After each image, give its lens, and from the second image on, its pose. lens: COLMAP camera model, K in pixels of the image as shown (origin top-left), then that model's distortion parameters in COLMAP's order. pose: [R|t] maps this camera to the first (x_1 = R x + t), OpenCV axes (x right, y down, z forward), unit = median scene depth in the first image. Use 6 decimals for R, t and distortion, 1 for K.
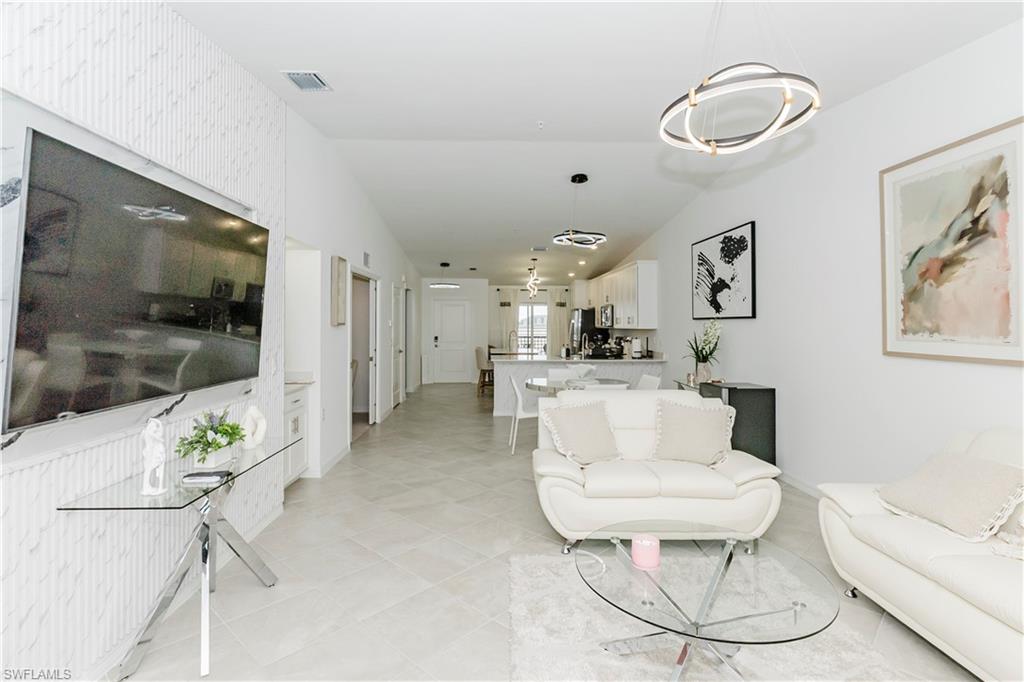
lens RADIAL K [[495.2, 0, 507.4], [0, 495.2, 314.5], [0, 0, 1]] dist [0.001072, 0.000173]
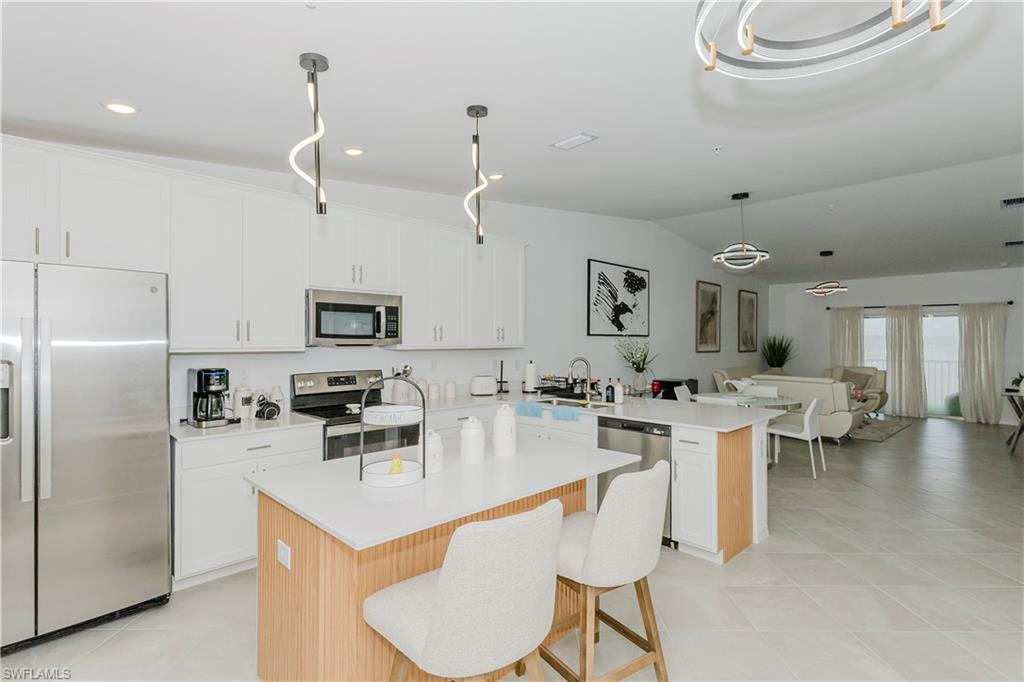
lens RADIAL K [[516.4, 0, 512.0], [0, 516.4, 341.0], [0, 0, 1]] dist [0.000590, 0.000204]
pose [[-0.688173, -0.006768, 0.725515, -0.535567], [-0.018774, 0.999788, -0.008481, 0.065188], [-0.725304, -0.019458, -0.688154, 3.665357]]
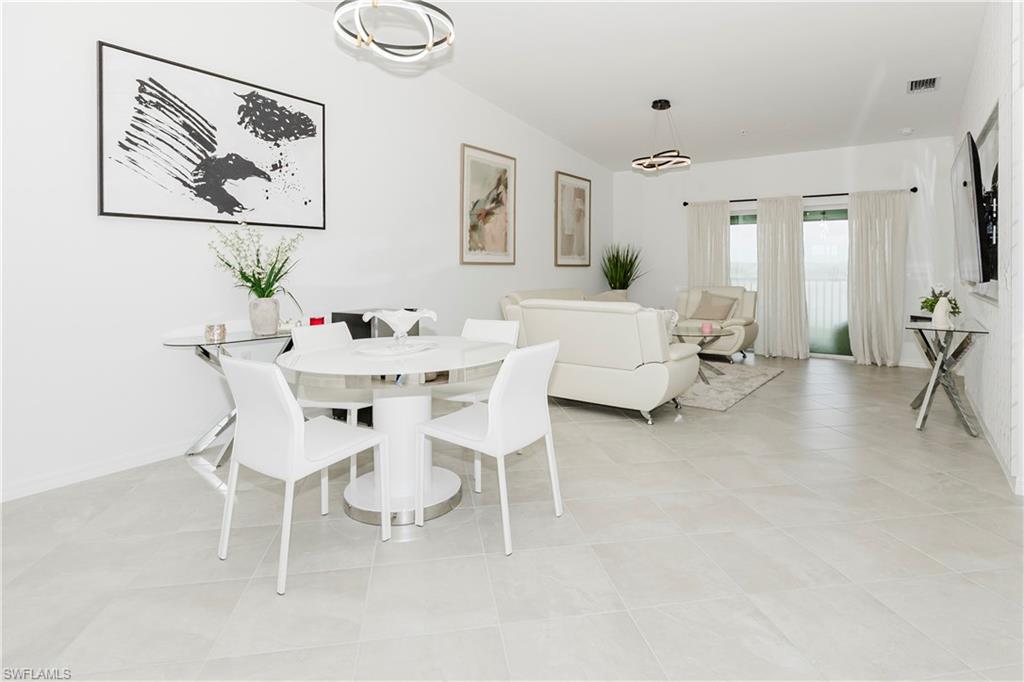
lens RADIAL K [[562.7, 0, 525.6], [0, 562.7, 277.2], [0, 0, 1]] dist [-0.000724, 0.000458]
pose [[-0.804524, -0.011998, 0.593799, -0.447827], [-0.012218, 0.999919, 0.003650, 0.117415], [-0.593795, -0.004318, -0.804605, 2.370657]]
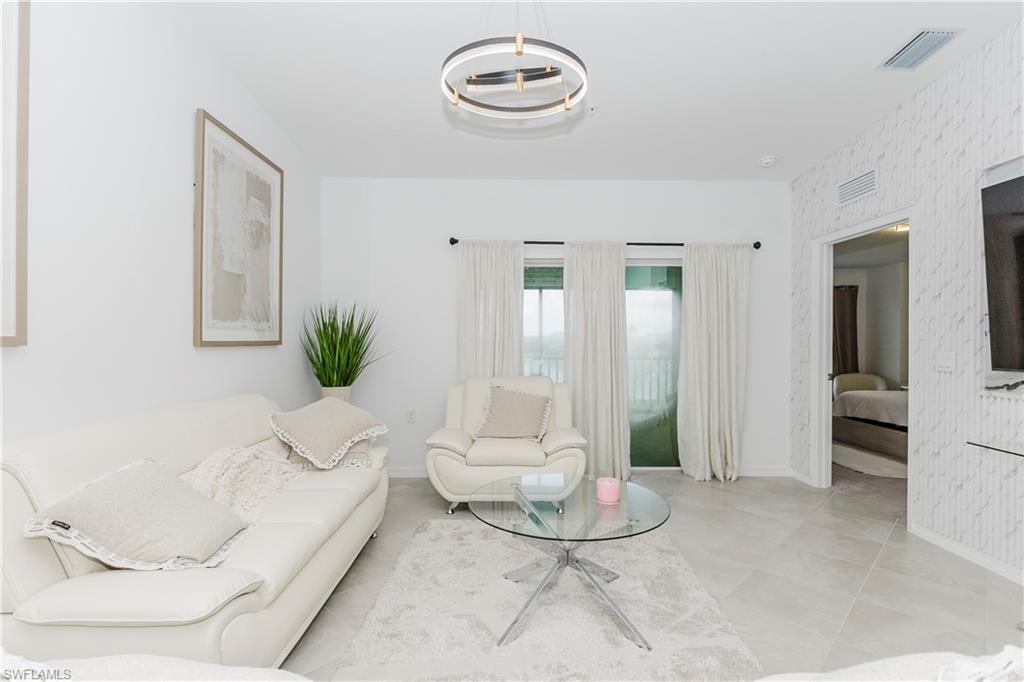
lens RADIAL K [[472.4, 0, 512.0], [0, 472.4, 341.0], [0, 0, 1]] dist [-0.000665, -0.000018]
pose [[-0.999982, -0.004840, 0.003529, 0.301607], [-0.004899, 0.999841, -0.017125, 0.082874], [-0.003446, -0.017142, -0.999847, 1.217180]]
